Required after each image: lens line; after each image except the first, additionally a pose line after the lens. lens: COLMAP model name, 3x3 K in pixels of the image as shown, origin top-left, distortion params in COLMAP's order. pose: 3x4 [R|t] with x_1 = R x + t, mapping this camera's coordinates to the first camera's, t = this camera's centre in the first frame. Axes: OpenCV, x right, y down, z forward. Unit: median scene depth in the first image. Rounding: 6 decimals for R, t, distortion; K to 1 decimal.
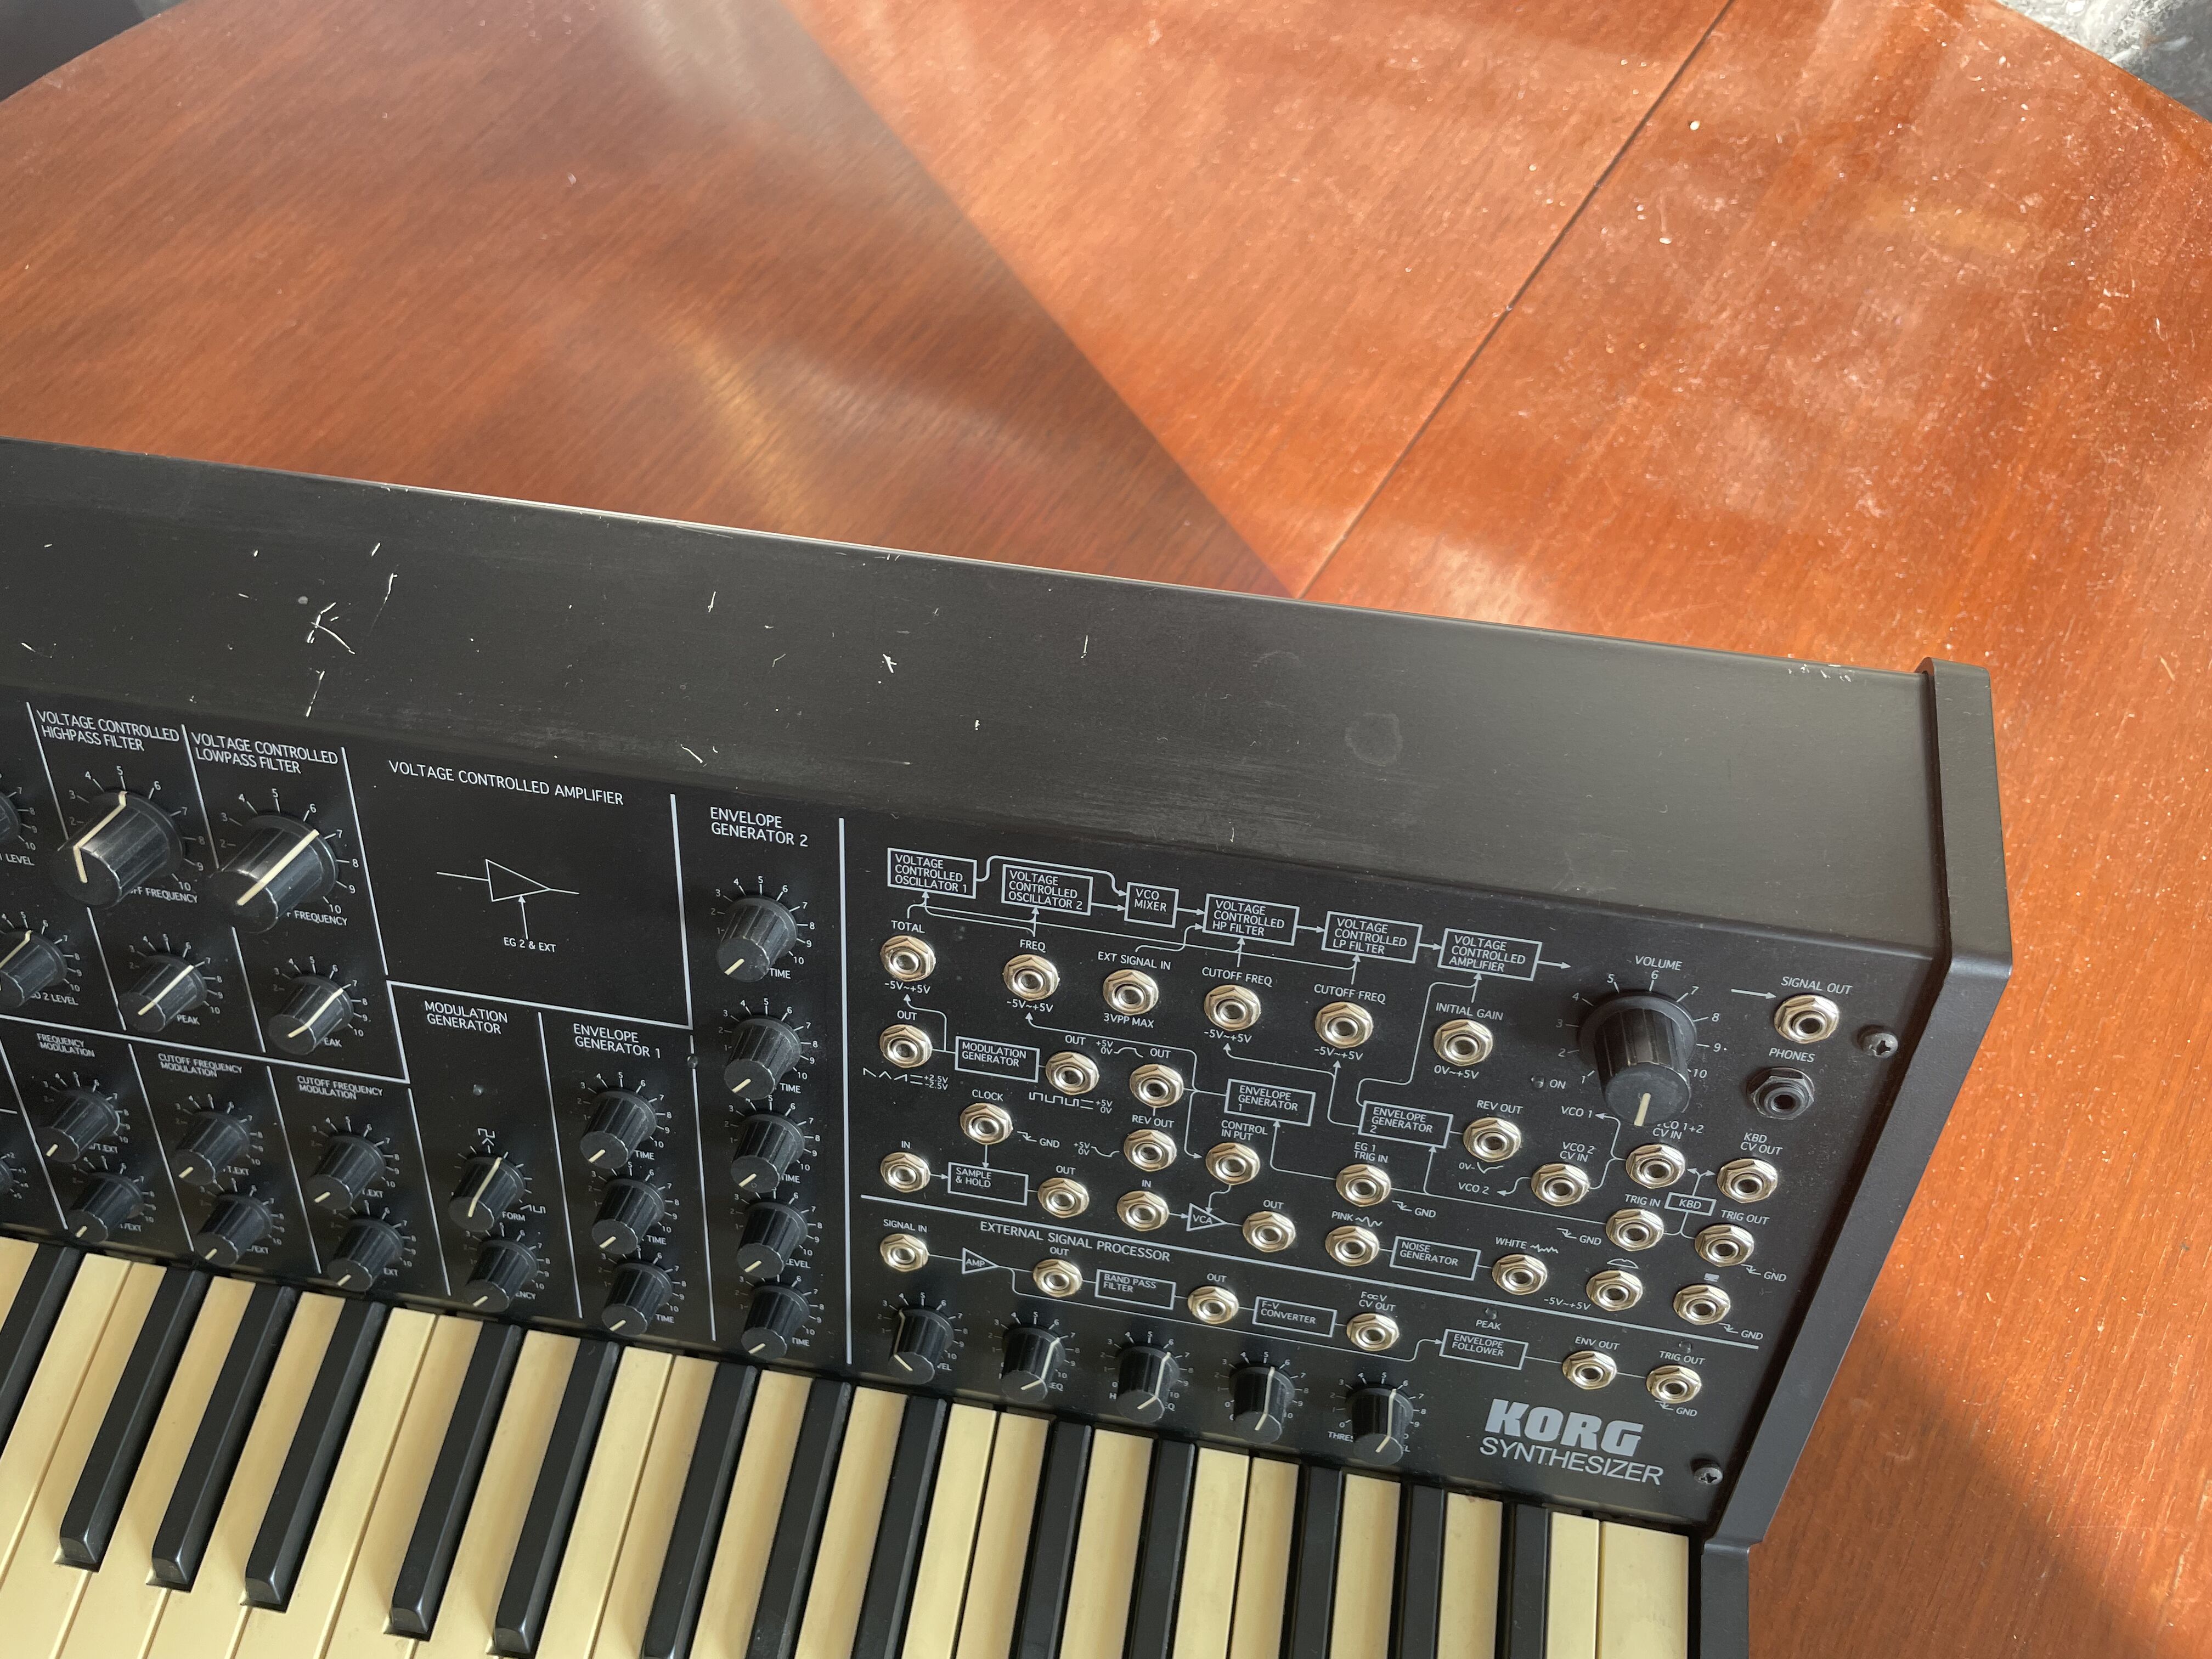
lens RADIAL K [[1719.1, 0, 1090.1], [0, 1719.1, 816.1], [0, 0, 1]] dist [0.077154, -0.129124]
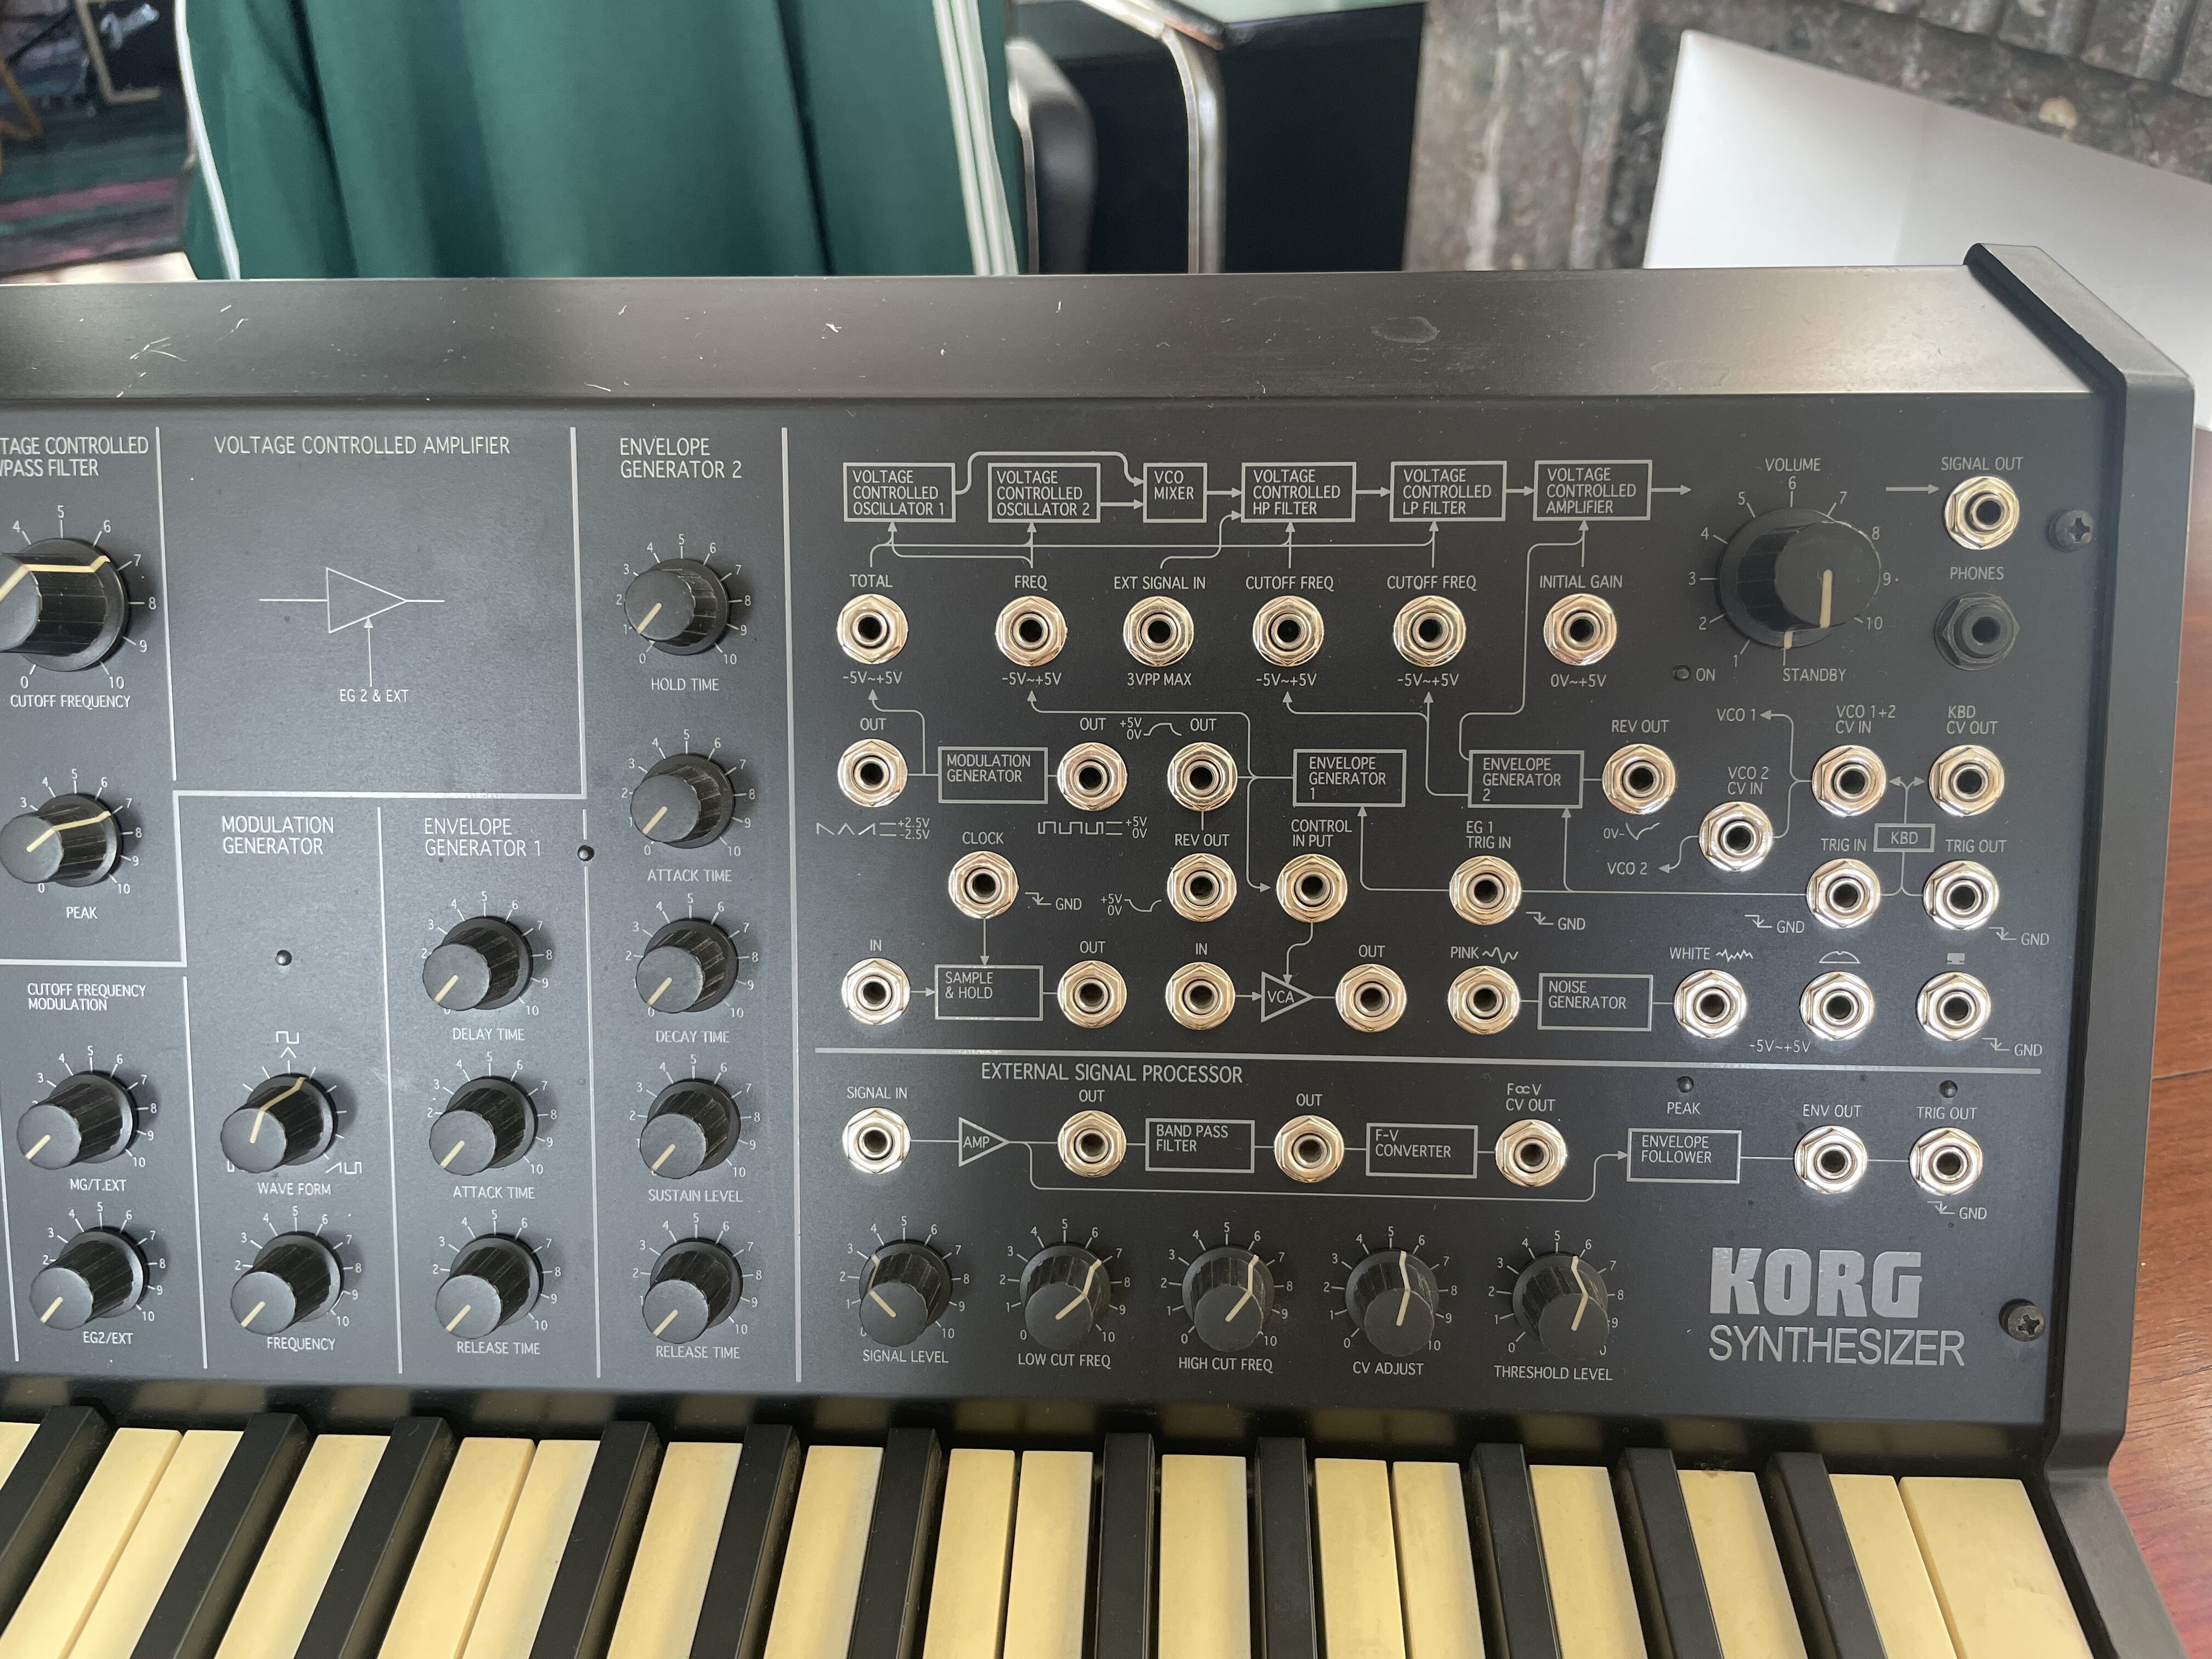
lens RADIAL K [[1719.1, 0, 1109.4], [0, 1719.1, 815.3], [0, 0, 1]] dist [0.077154, -0.129124]
pose [[0.992051, -0.070630, 0.104148, -0.084626], [0.109465, 0.892597, -0.437365, 0.504788], [-0.062072, 0.445289, 0.893233, 0.318683]]
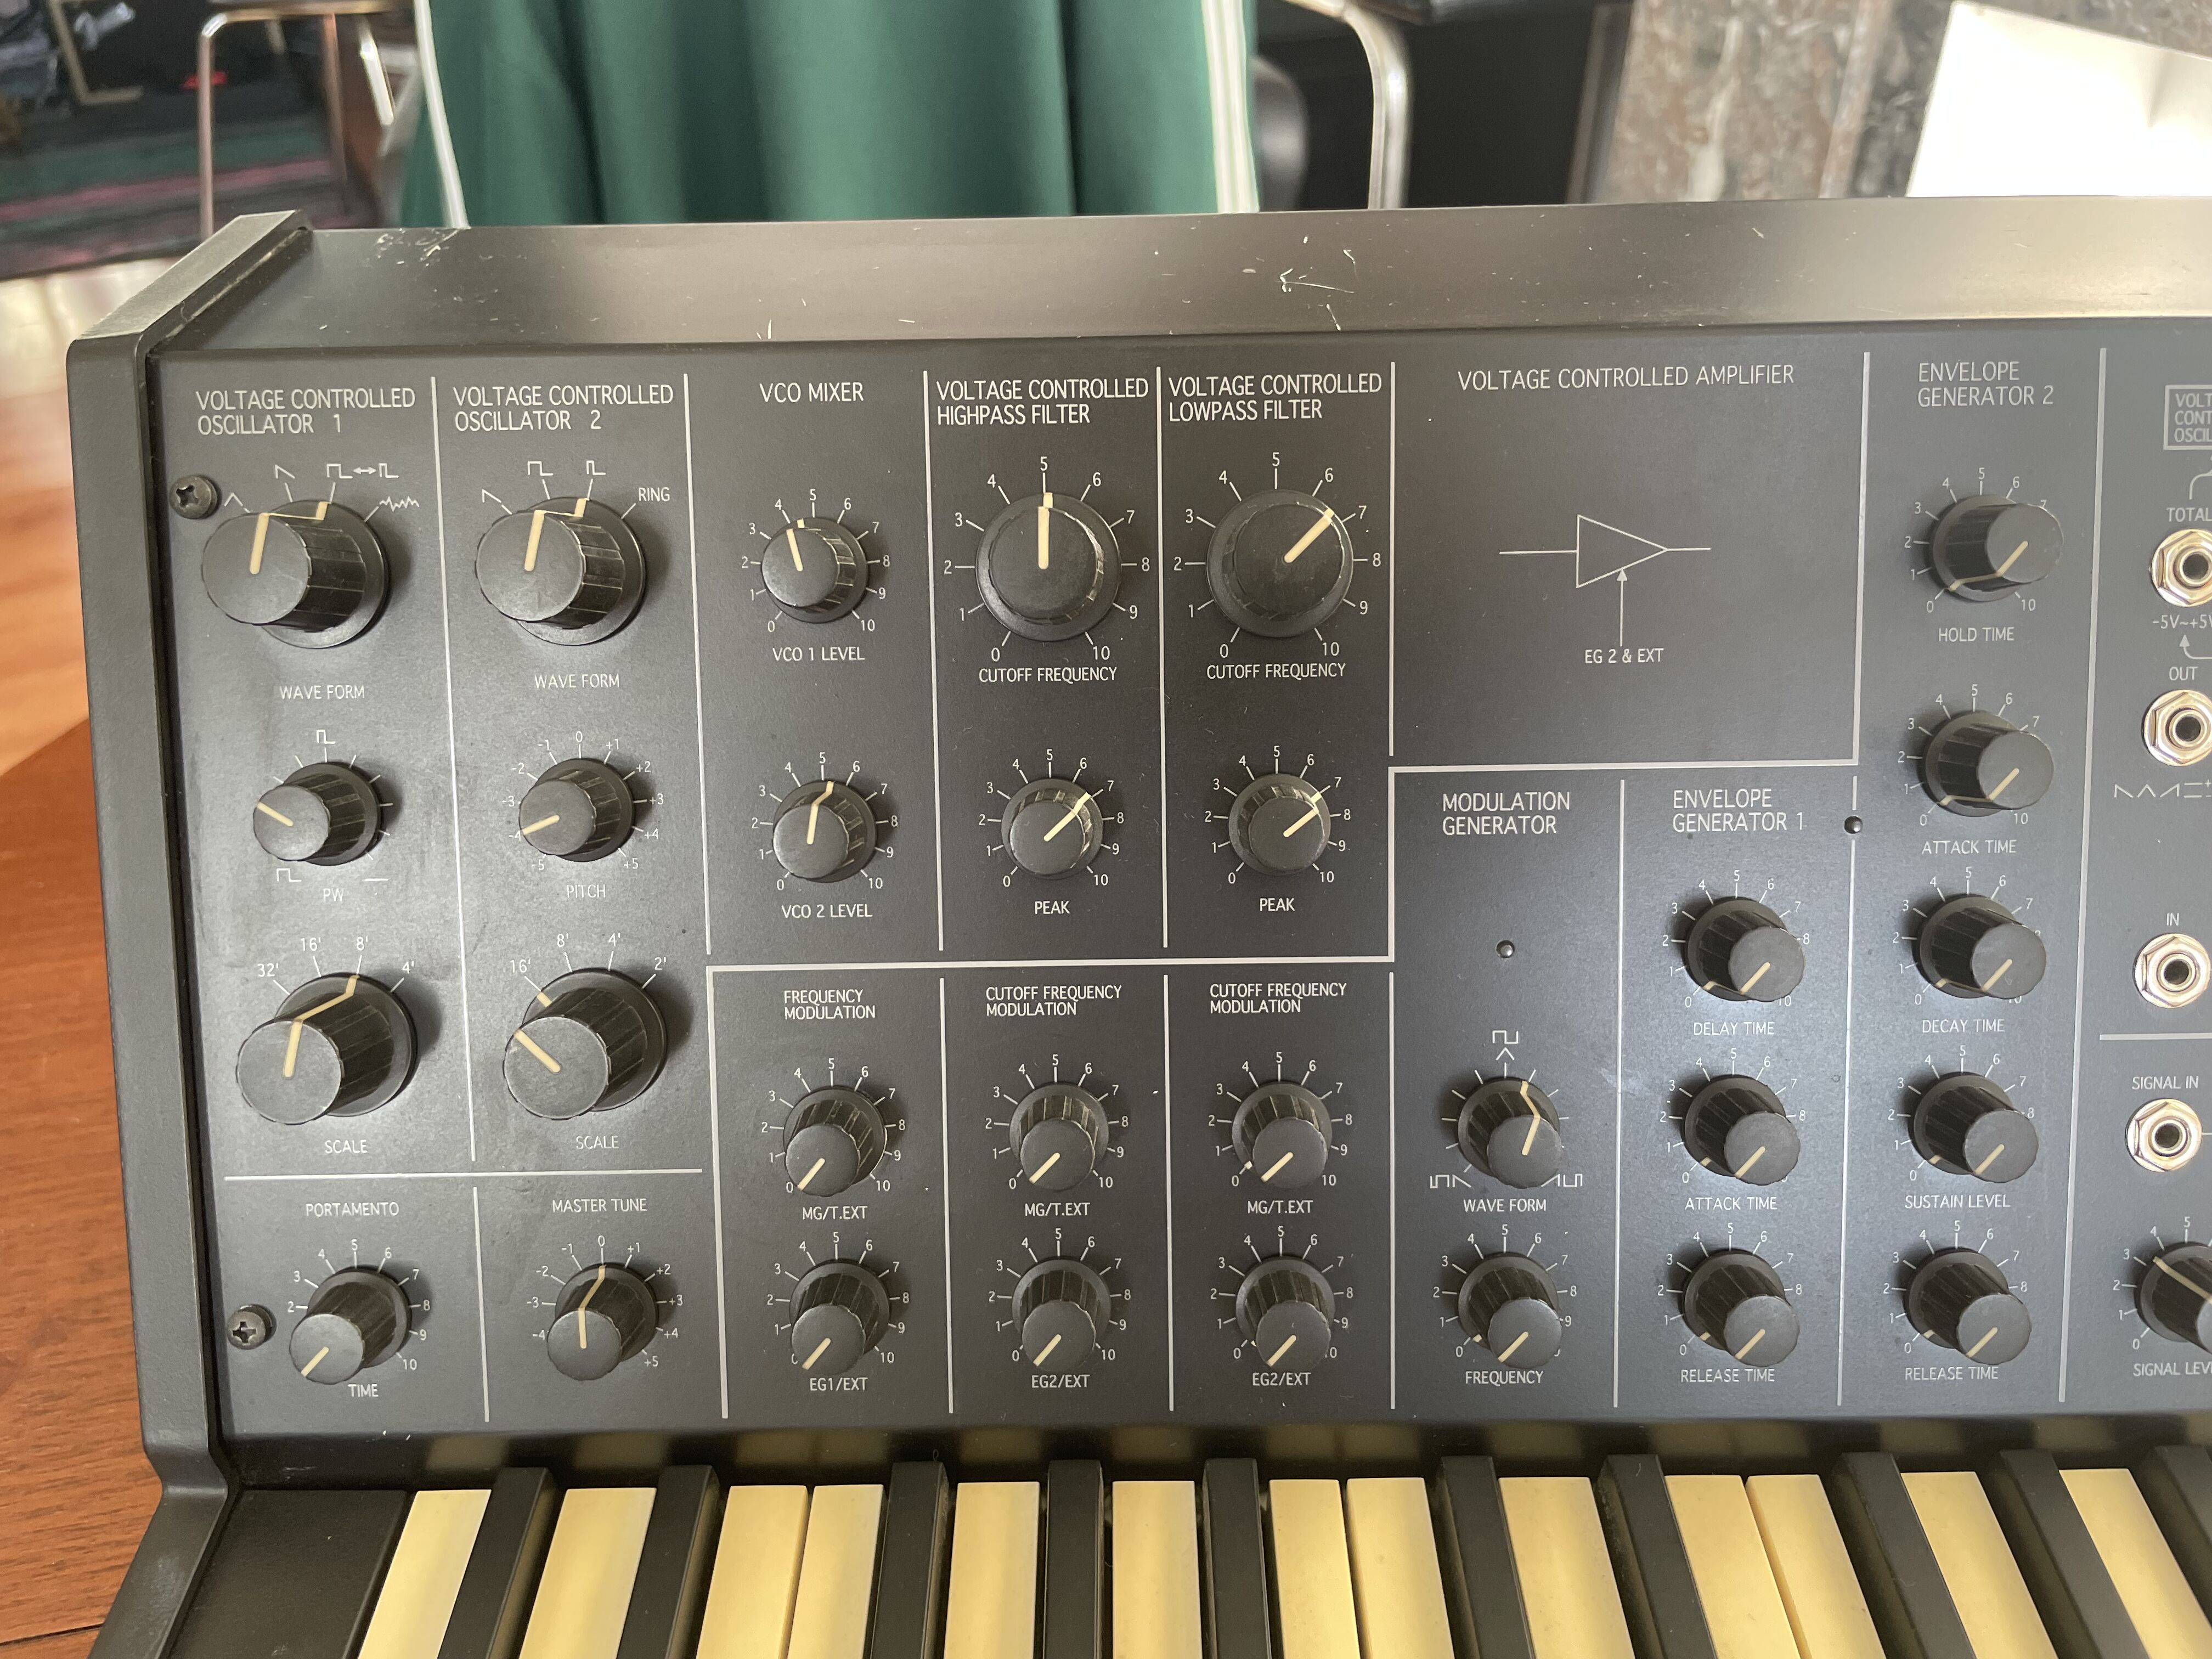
lens RADIAL K [[1758.7, 0, 1103.6], [0, 1758.7, 818.7], [0, 0, 1]] dist [0.067394, -0.124165]
pose [[0.985909, -0.093515, 0.138706, -0.646218], [0.145735, 0.887227, -0.437709, 0.420730], [-0.082132, 0.451755, 0.888353, 0.422649]]
